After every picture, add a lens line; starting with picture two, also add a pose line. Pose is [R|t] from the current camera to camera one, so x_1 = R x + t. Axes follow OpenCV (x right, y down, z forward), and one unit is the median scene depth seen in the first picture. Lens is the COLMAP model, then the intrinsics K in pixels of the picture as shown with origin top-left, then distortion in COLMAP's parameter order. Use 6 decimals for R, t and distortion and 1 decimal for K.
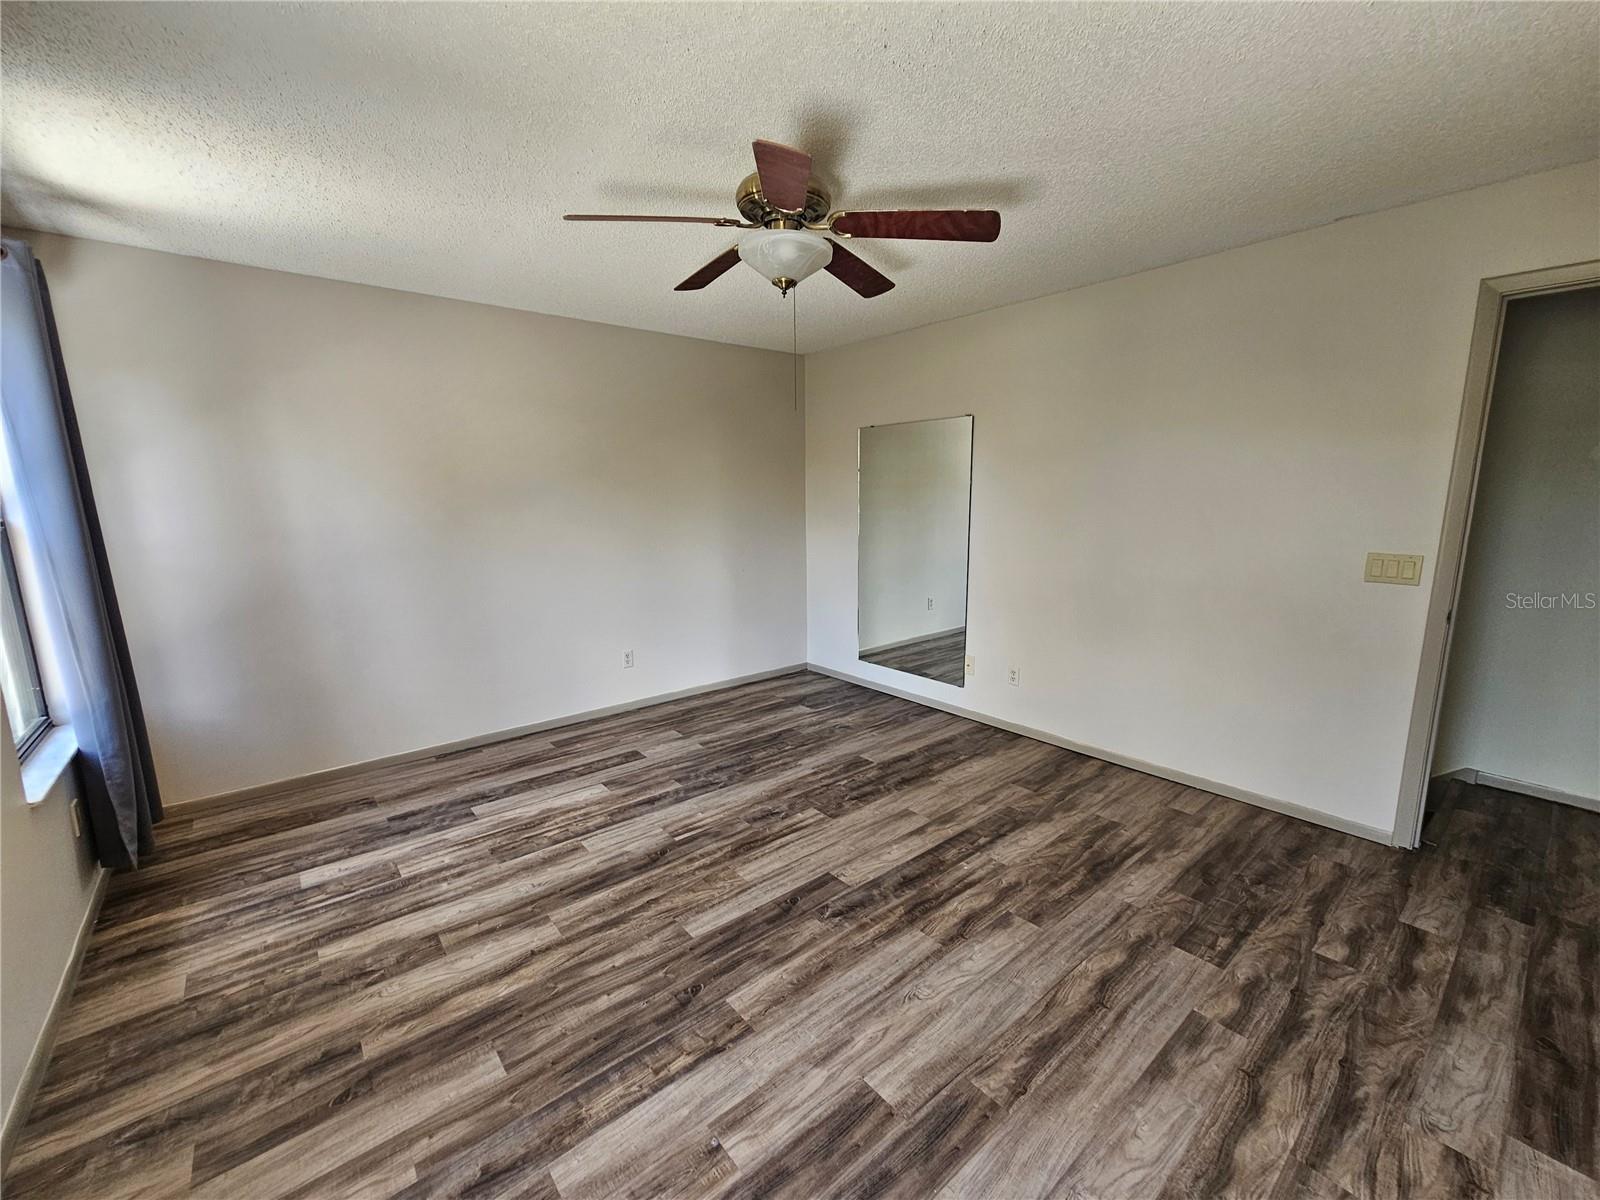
lens RADIAL K [[654.4, 0, 802.3], [0, 654.4, 603.5], [0, 0, 1]] dist [-0.002284, 0.001298]
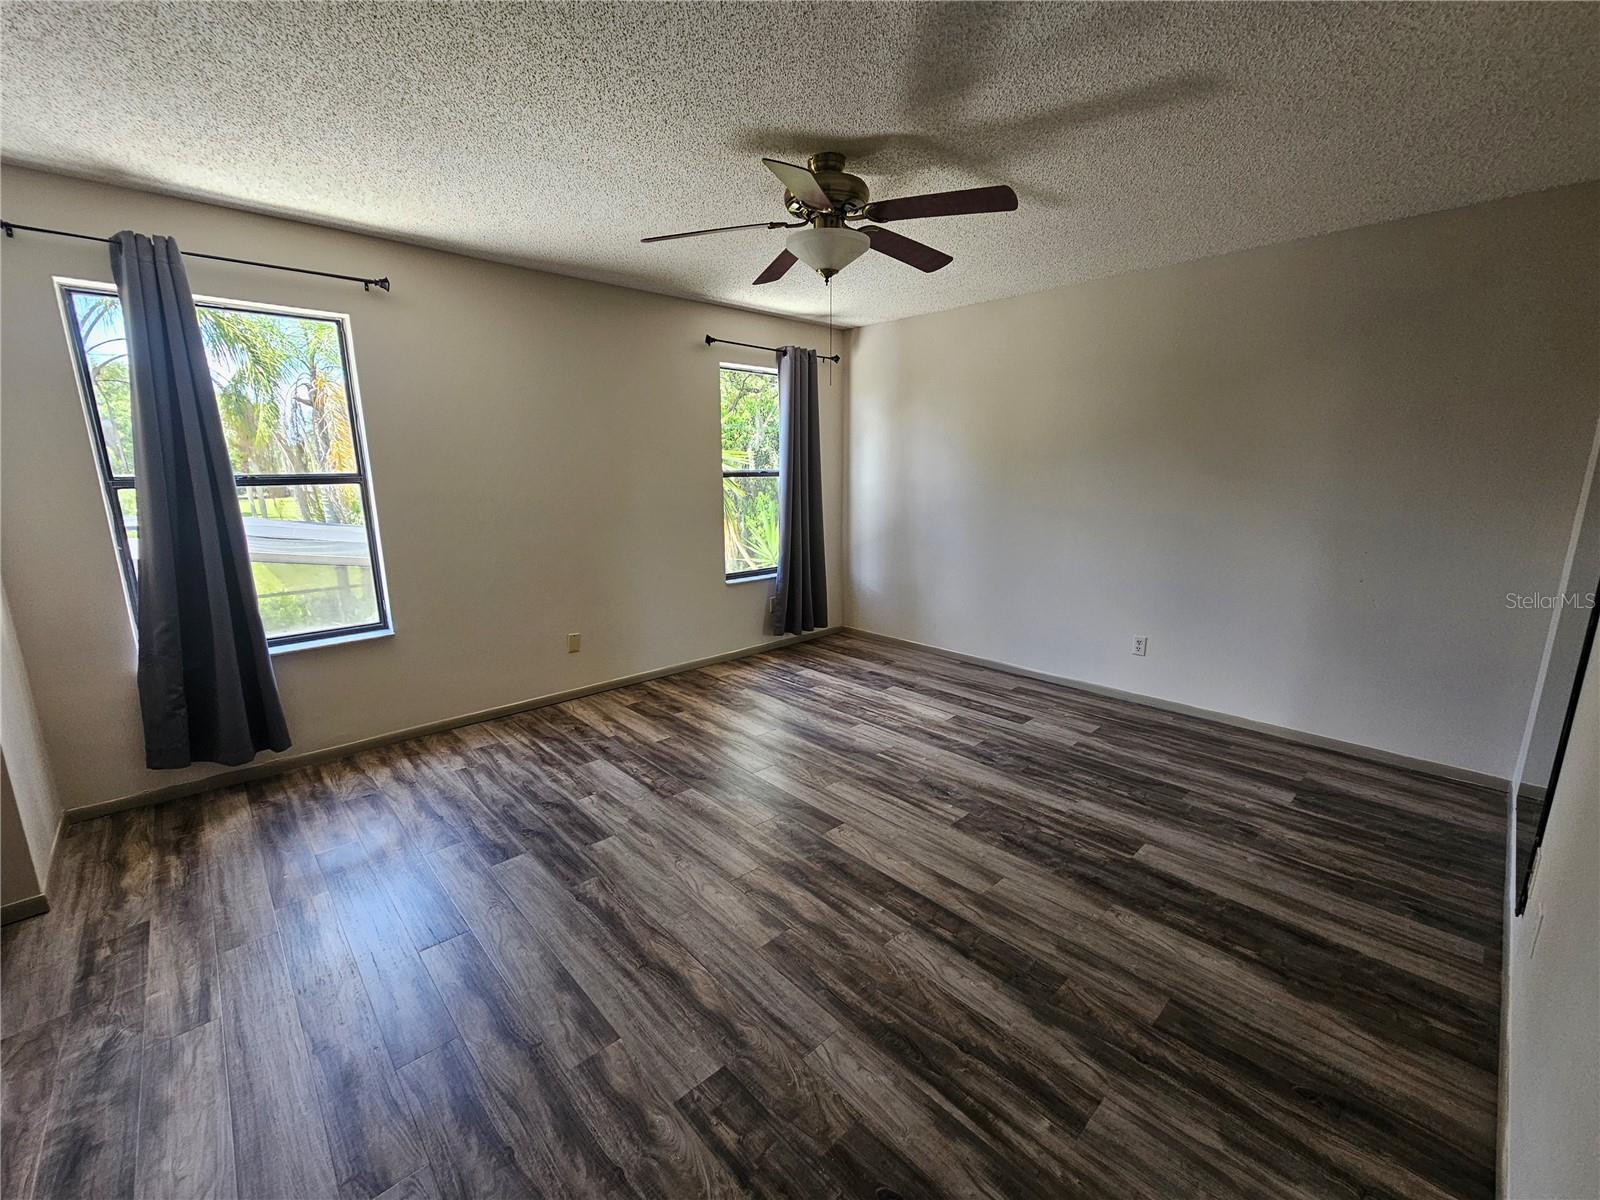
lens RADIAL K [[654.4, 0, 803.0], [0, 654.4, 602.2], [0, 0, 1]] dist [-0.002284, 0.001298]
pose [[0.066940, 0.212978, -0.974761, 0.888208], [-0.164606, 0.965923, 0.199743, -0.121954], [0.984085, 0.147081, 0.099717, 0.692119]]
